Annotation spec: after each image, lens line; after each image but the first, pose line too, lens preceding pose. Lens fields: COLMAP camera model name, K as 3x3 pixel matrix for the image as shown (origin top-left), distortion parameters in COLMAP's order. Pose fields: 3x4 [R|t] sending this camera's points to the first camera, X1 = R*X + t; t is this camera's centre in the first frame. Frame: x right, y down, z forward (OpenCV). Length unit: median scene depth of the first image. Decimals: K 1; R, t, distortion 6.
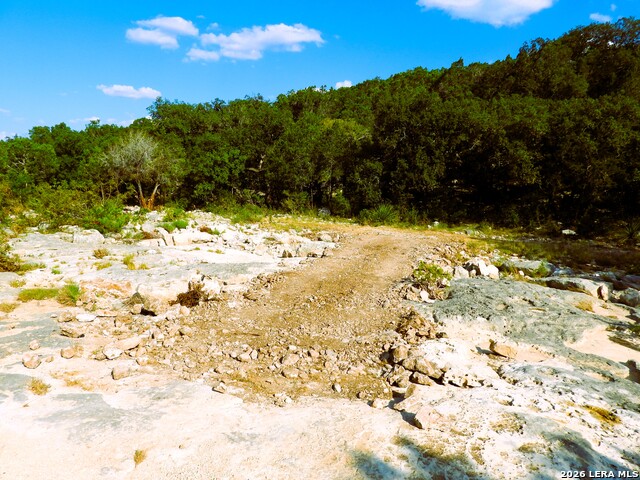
lens RADIAL K [[331.2, 0, 320.0], [0, 331.2, 240.0], [0, 0, 1]] dist [-0.138502, -0.000252]
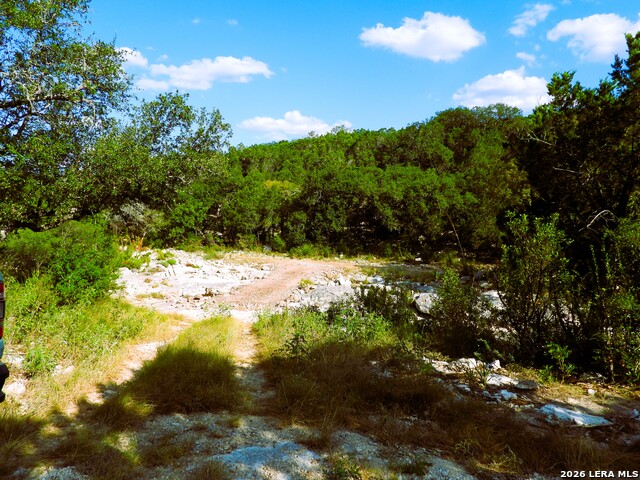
lens RADIAL K [[331.2, 0, 320.0], [0, 331.2, 240.0], [0, 0, 1]] dist [-0.138502, -0.000252]
pose [[0.988243, -0.021453, 0.151377, 0.022978], [0.033552, 0.996402, -0.077830, -0.005880], [-0.149162, 0.081994, 0.985407, -0.410057]]
